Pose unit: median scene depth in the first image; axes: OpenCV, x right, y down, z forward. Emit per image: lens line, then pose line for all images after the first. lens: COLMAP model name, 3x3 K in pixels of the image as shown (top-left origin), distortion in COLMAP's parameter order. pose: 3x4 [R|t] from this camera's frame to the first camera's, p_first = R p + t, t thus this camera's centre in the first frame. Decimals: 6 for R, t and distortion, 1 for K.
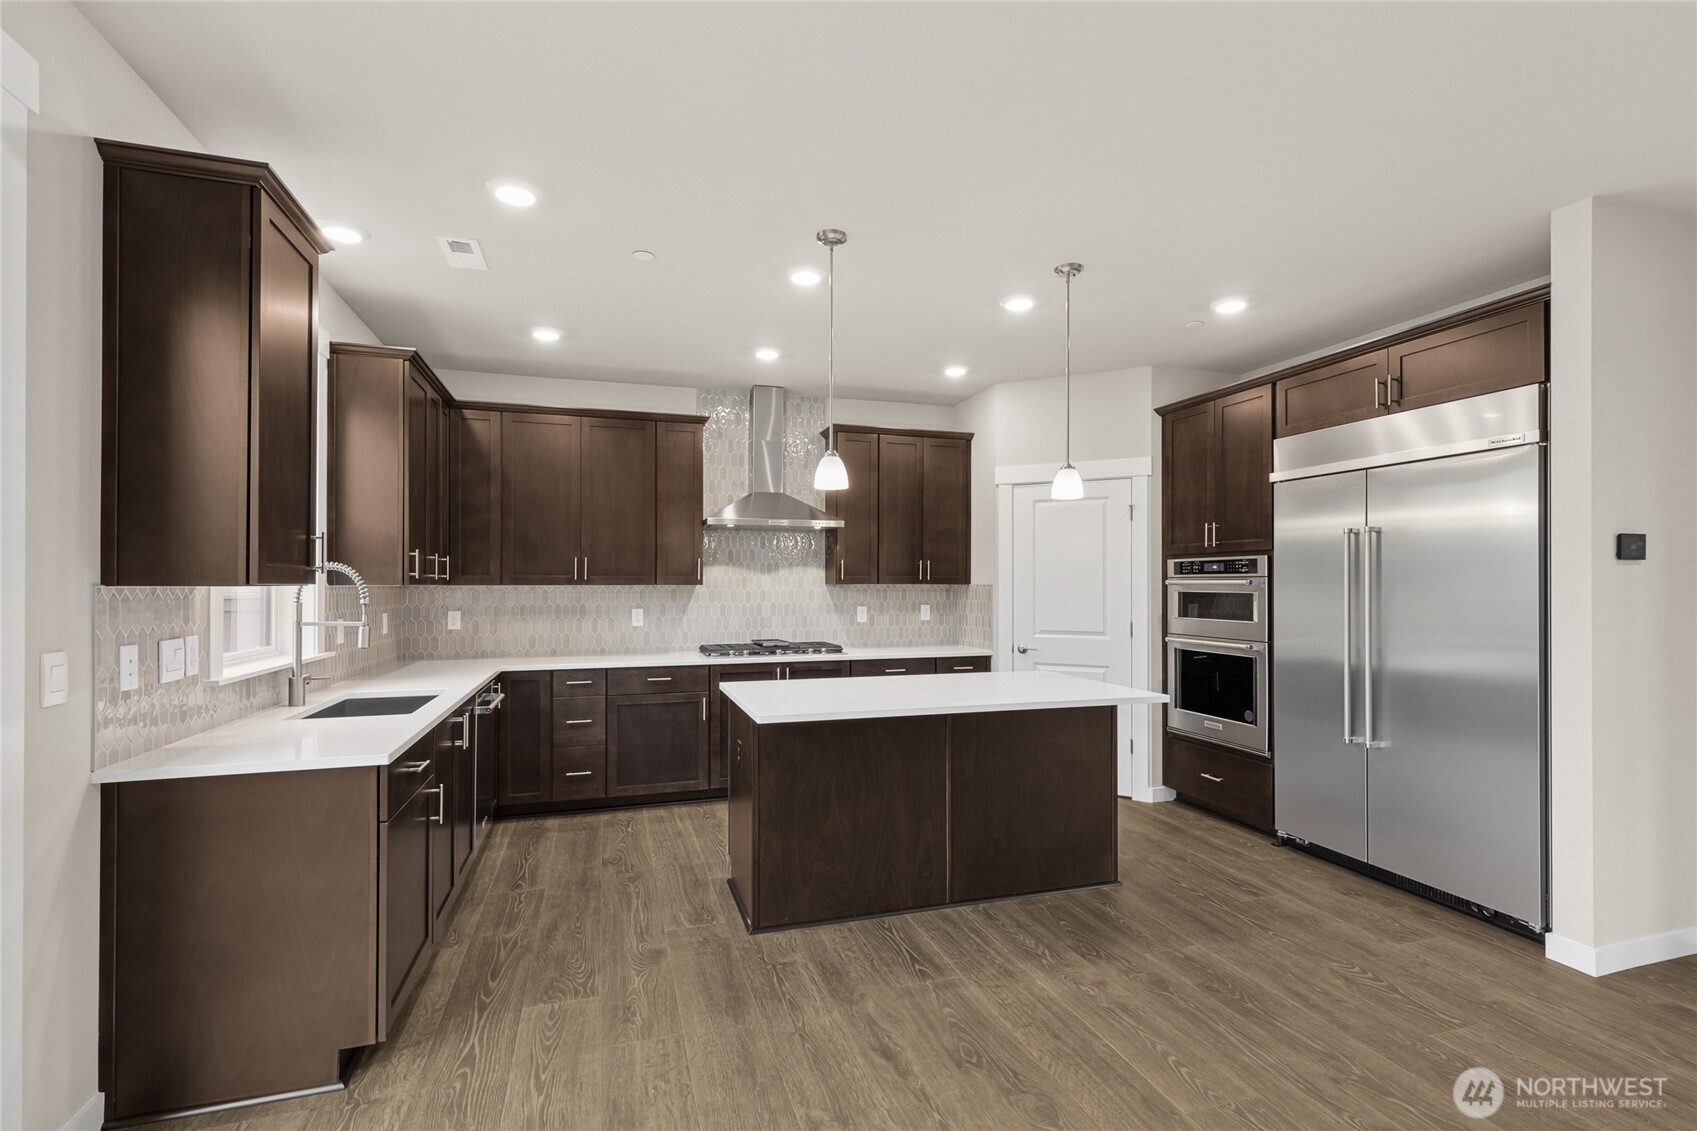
lens RADIAL K [[777.4, 0, 853.8], [0, 777.4, 569.7], [0, 0, 1]] dist [0.010558, -0.001654]
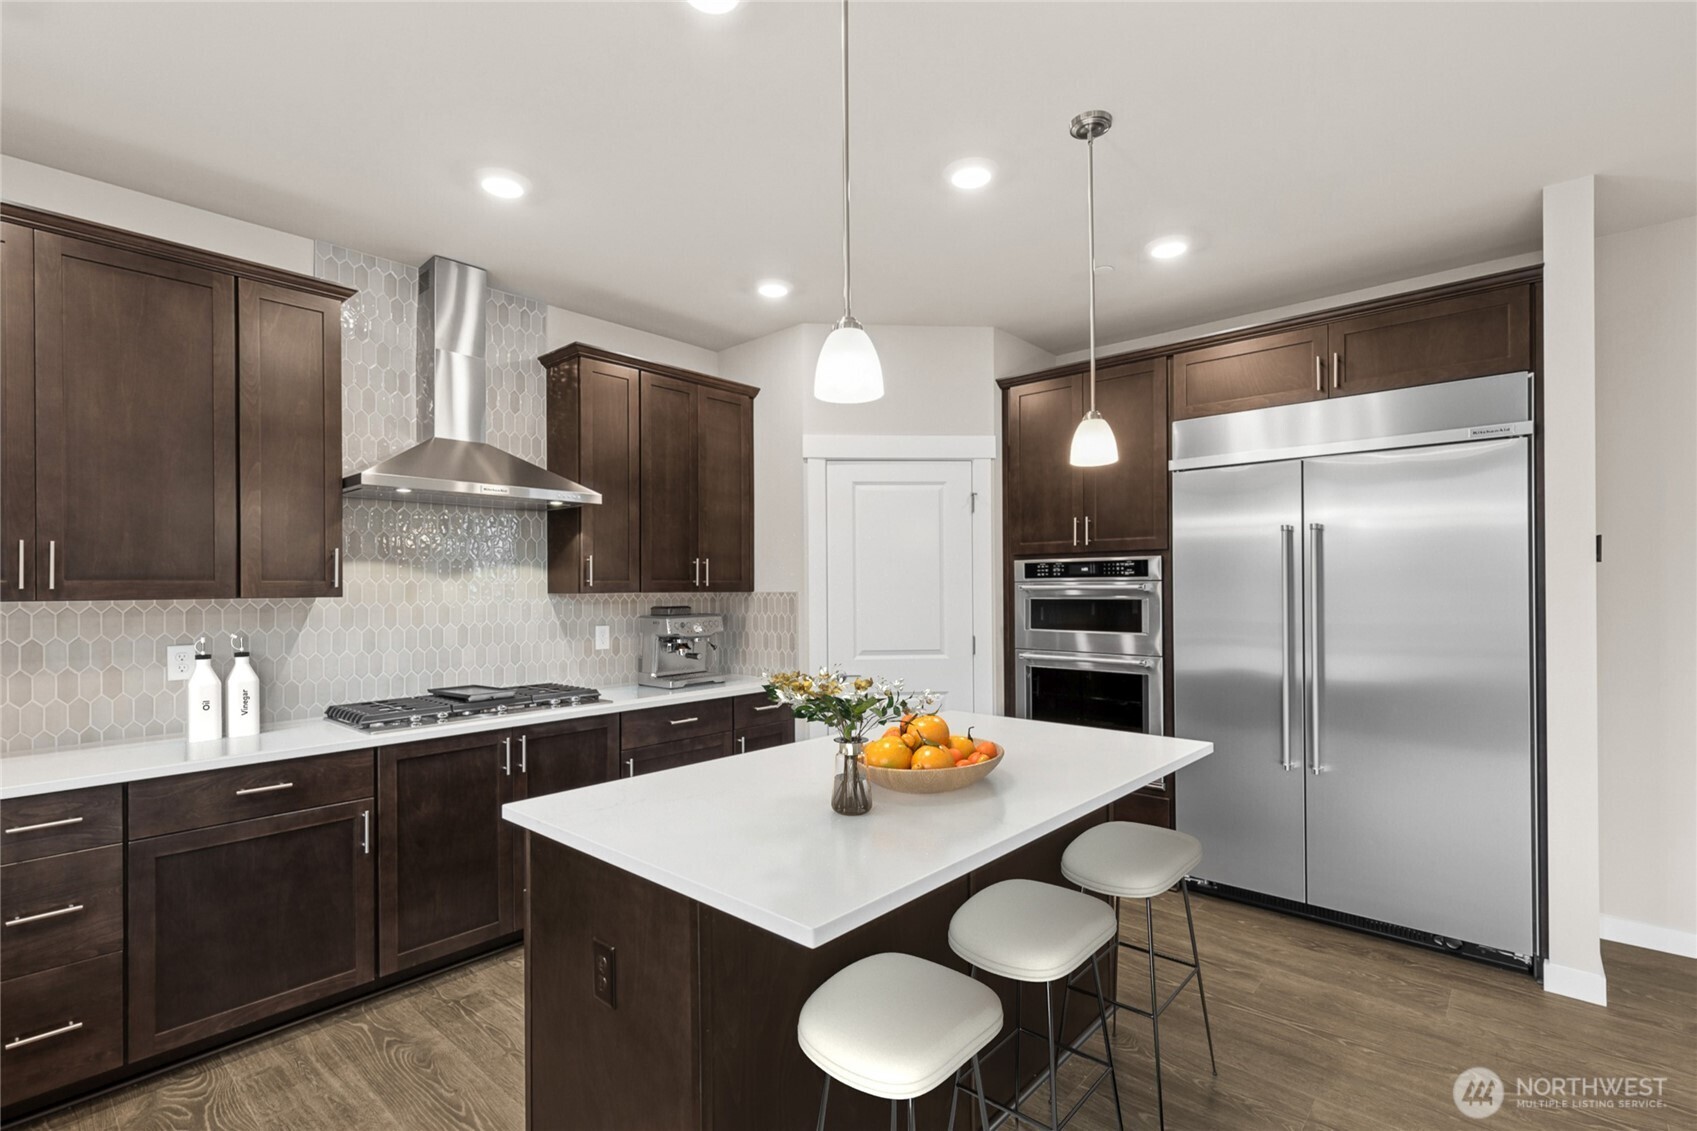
lens RADIAL K [[777.4, 0, 844.2], [0, 777.4, 581.1], [0, 0, 1]] dist [0.010558, -0.001654]
pose [[0.862262, -0.001513, 0.506460, -0.181328], [-0.002389, 0.999972, 0.007054, 0.003855], [-0.506457, -0.007292, 0.862235, 0.378915]]
